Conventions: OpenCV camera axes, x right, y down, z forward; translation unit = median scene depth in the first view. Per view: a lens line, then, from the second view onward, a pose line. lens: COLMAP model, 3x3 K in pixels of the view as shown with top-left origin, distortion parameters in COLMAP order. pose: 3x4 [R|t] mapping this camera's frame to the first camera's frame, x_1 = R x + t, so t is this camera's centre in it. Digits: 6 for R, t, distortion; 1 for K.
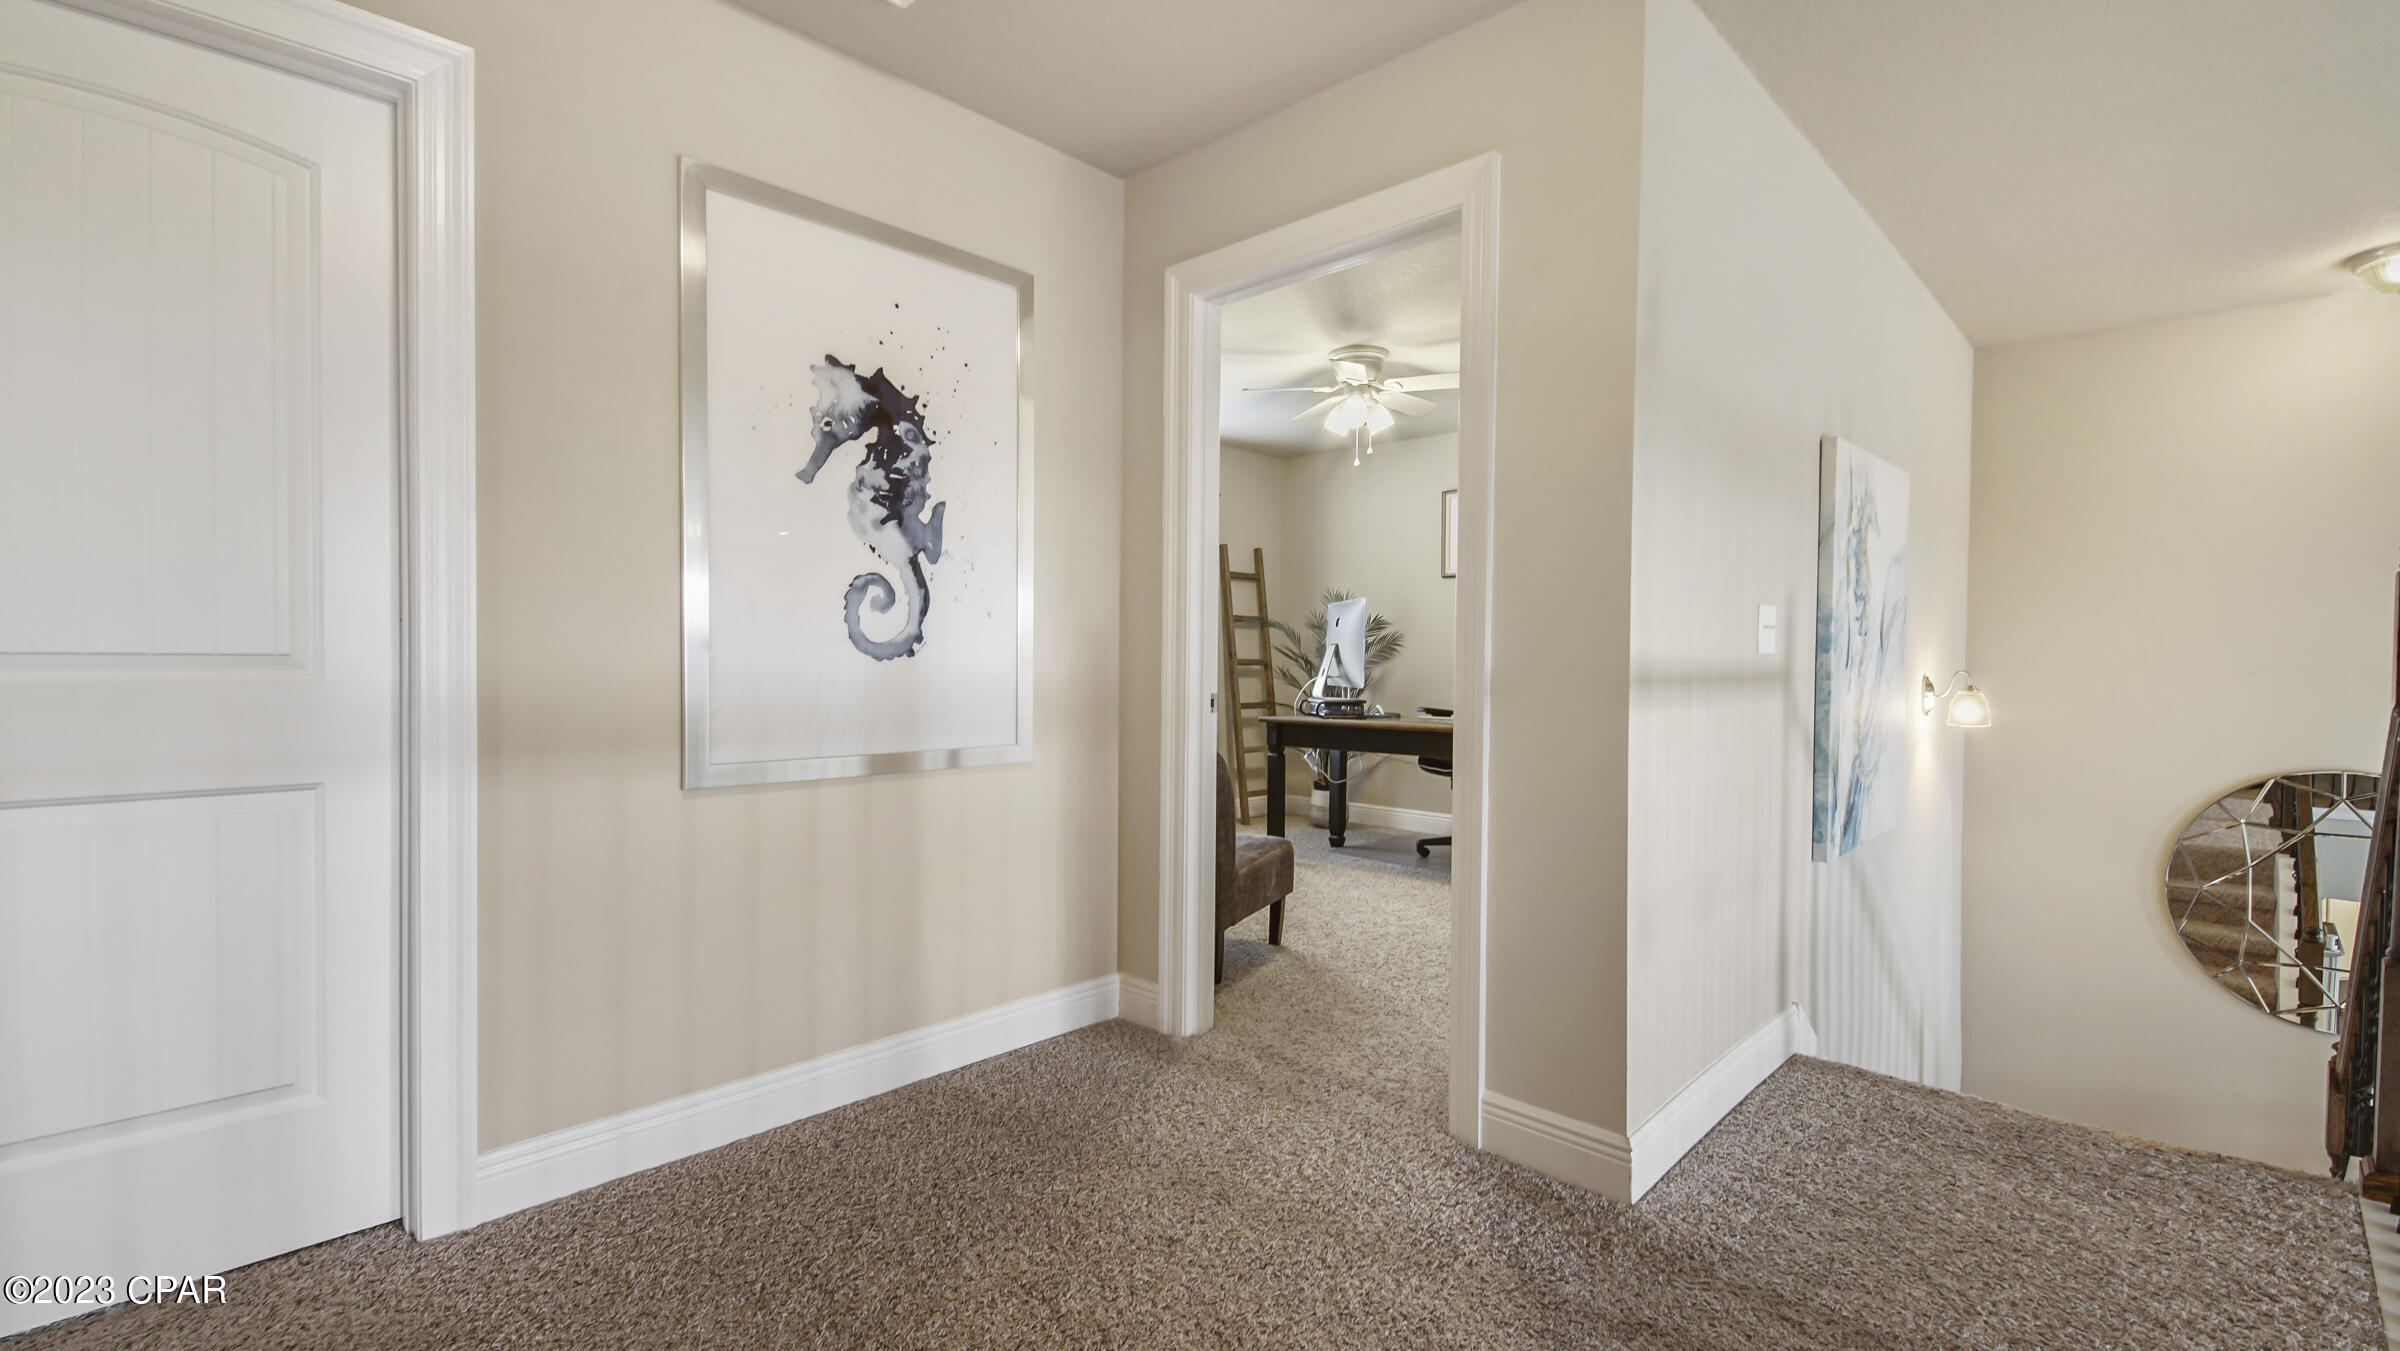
lens RADIAL K [[1071.4, 0, 1202.2], [0, 1071.4, 682.3], [0, 0, 1]] dist [0.003545, -0.000156]
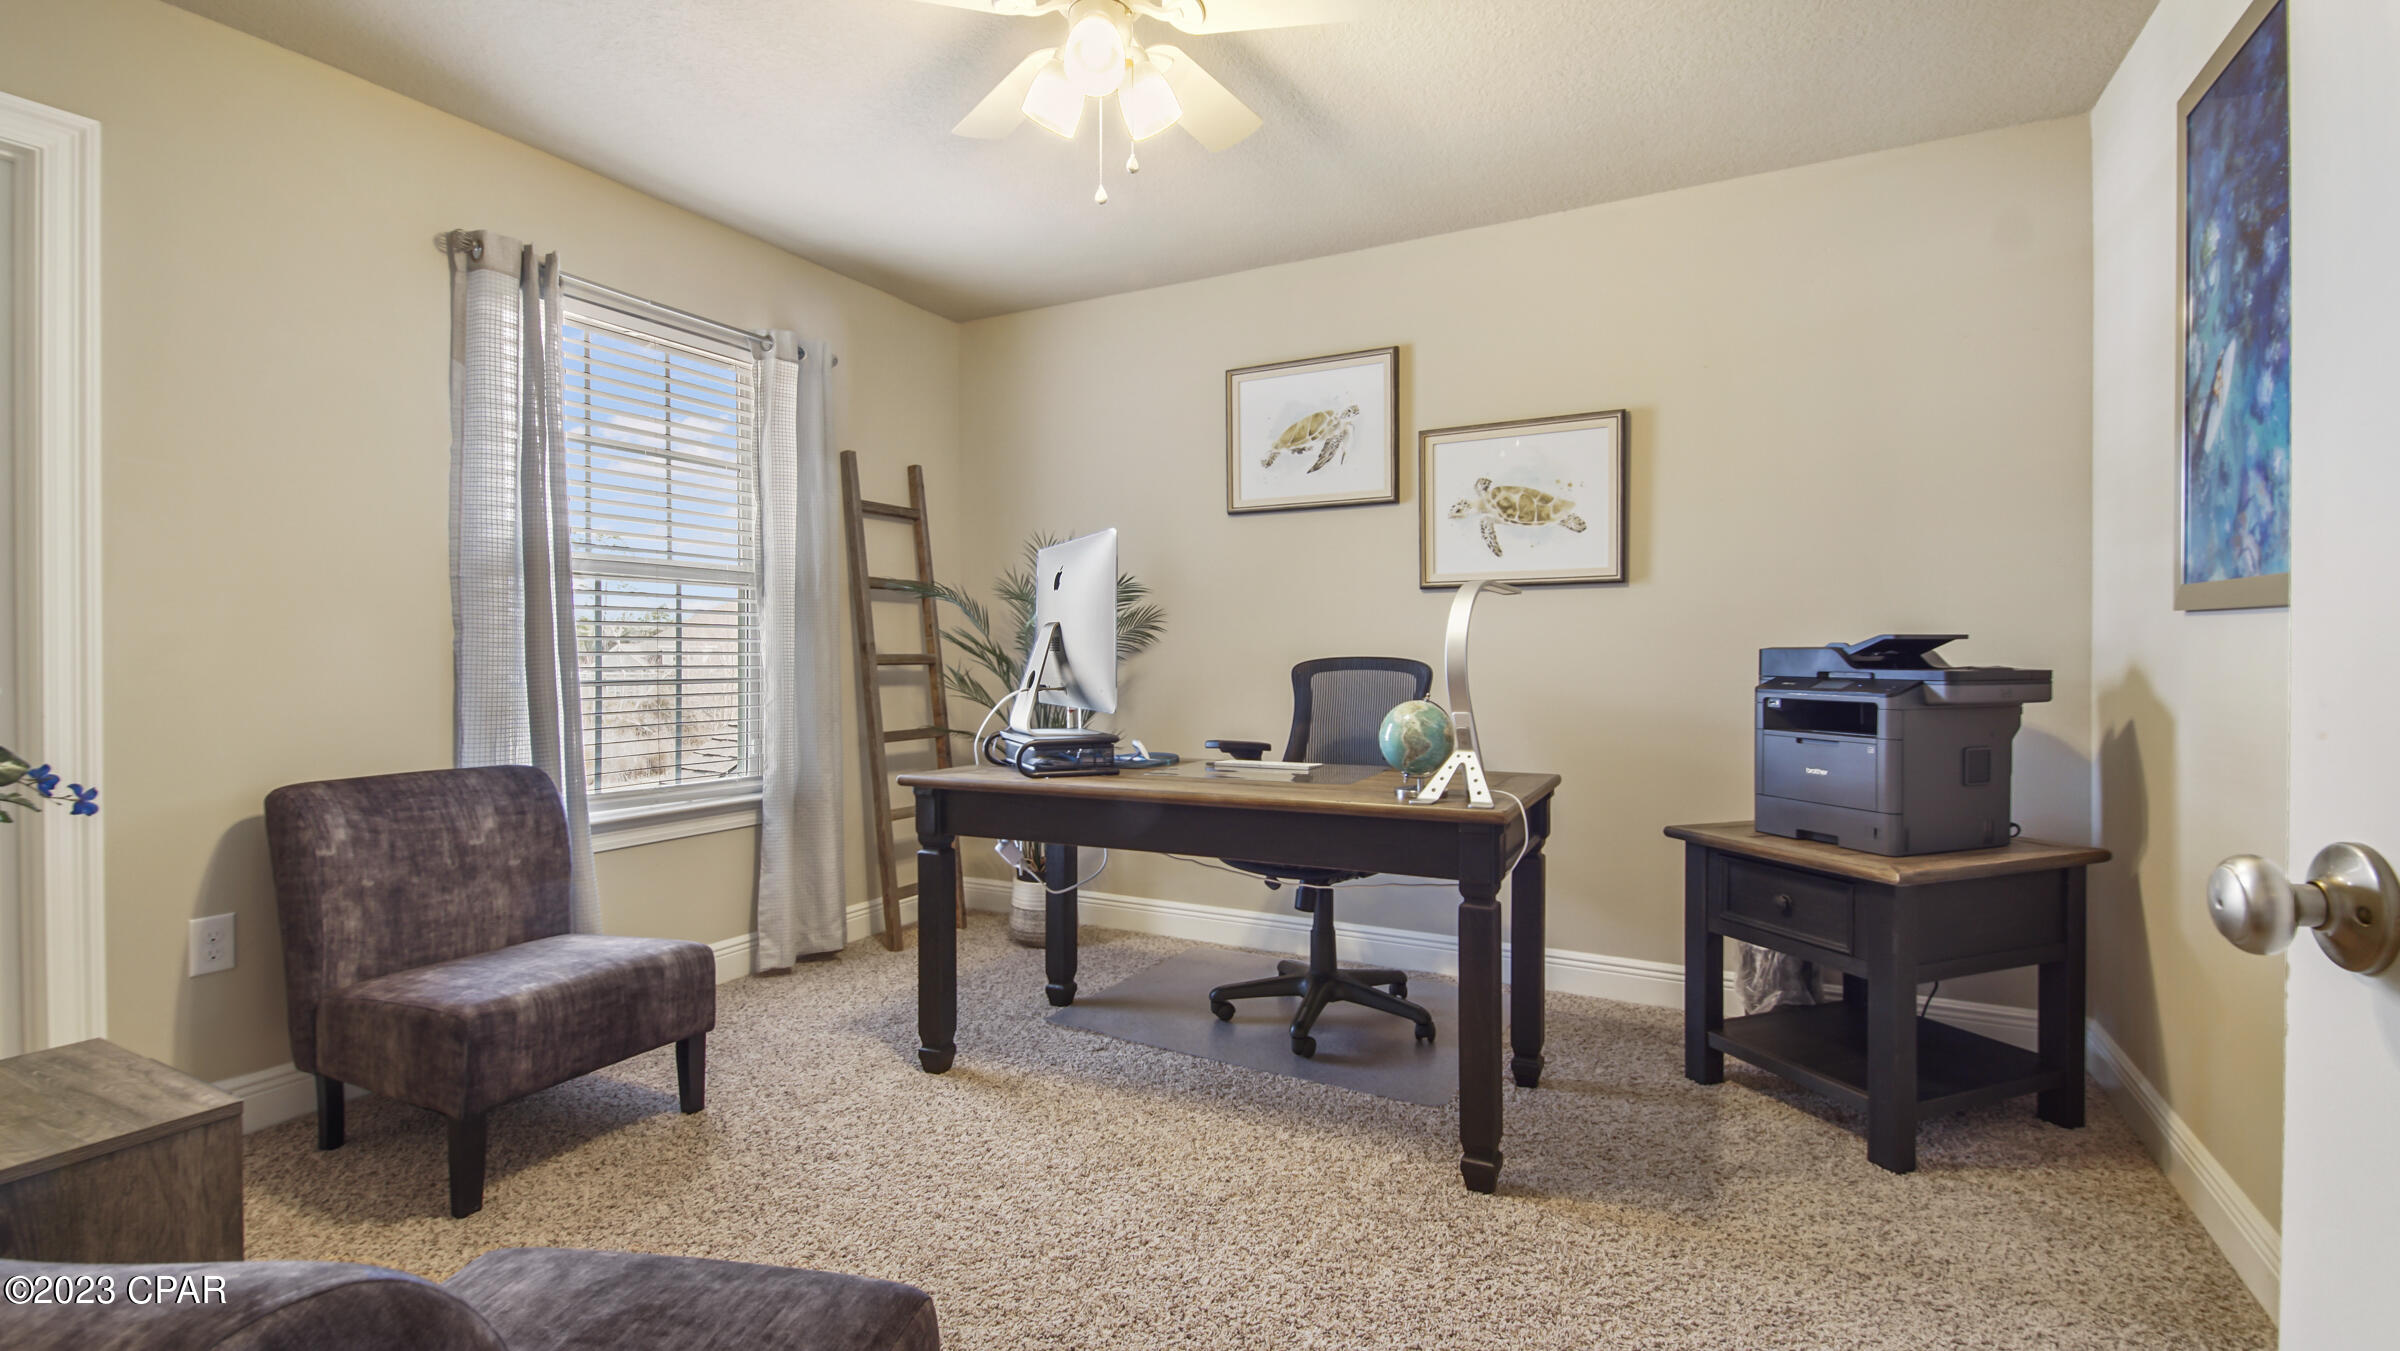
lens RADIAL K [[1071.4, 0, 1202.2], [0, 1071.4, 682.3], [0, 0, 1]] dist [0.003545, -0.000156]
pose [[0.963402, -0.018006, 0.267456, 0.054529], [0.016179, 0.999828, 0.009034, -0.011218], [-0.267573, -0.004376, 0.963528, 0.481525]]
